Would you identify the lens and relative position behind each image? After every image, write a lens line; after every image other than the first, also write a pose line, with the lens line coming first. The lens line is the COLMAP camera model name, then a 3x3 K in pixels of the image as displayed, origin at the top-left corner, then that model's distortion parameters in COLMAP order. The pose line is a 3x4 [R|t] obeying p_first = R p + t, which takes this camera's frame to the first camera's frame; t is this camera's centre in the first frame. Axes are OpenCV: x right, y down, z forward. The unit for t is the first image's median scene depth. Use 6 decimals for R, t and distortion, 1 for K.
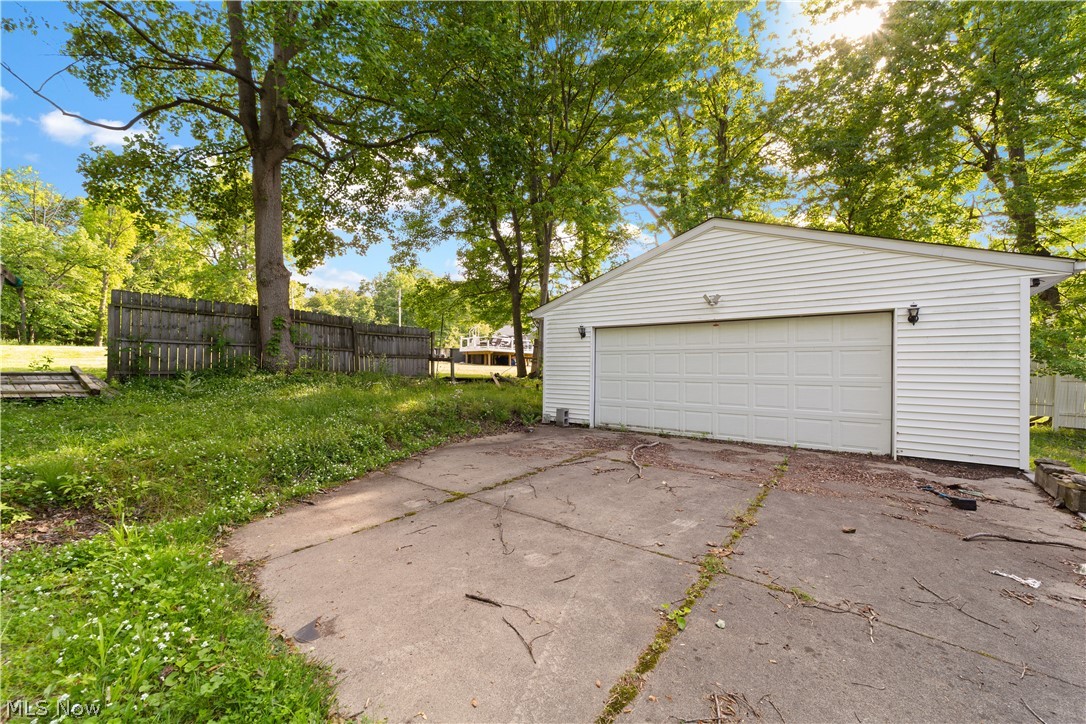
lens RADIAL K [[419.6, 0, 543.1], [0, 419.6, 365.6], [0, 0, 1]] dist [0.000061, 0.000334]
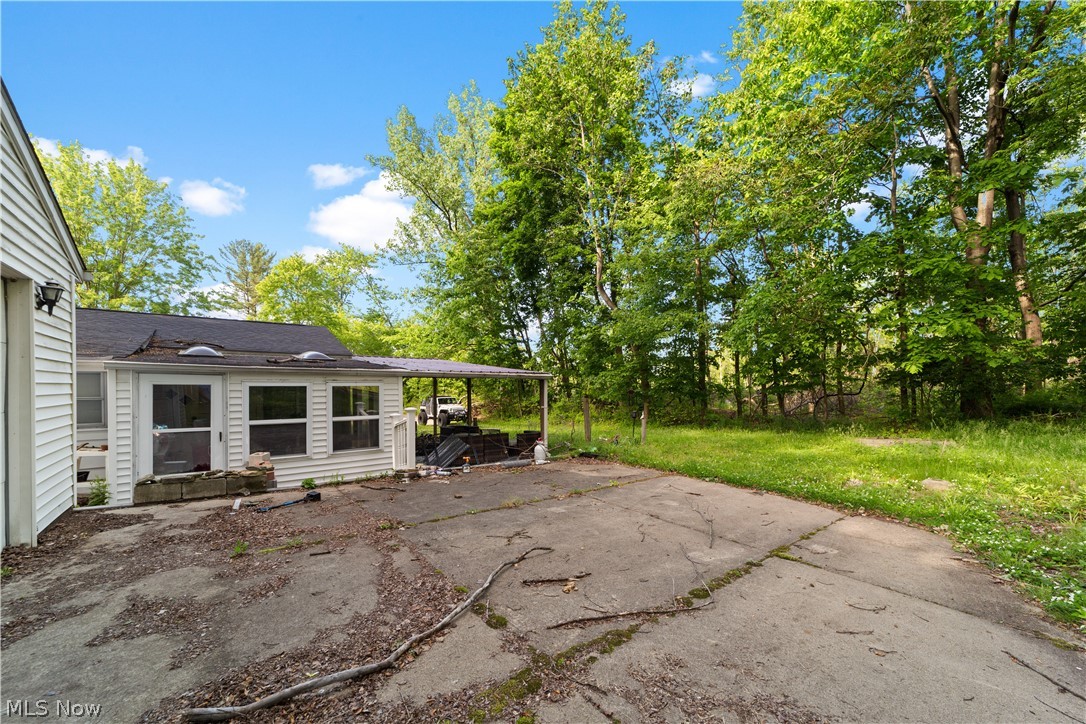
lens RADIAL K [[419.6, 0, 547.1], [0, 419.6, 388.3], [0, 0, 1]] dist [0.000061, 0.000334]
pose [[-0.968782, -0.016041, 0.247393, 0.045330], [-0.016284, 0.999867, 0.001066, -0.001307], [-0.247377, -0.002996, -0.968915, 2.069141]]
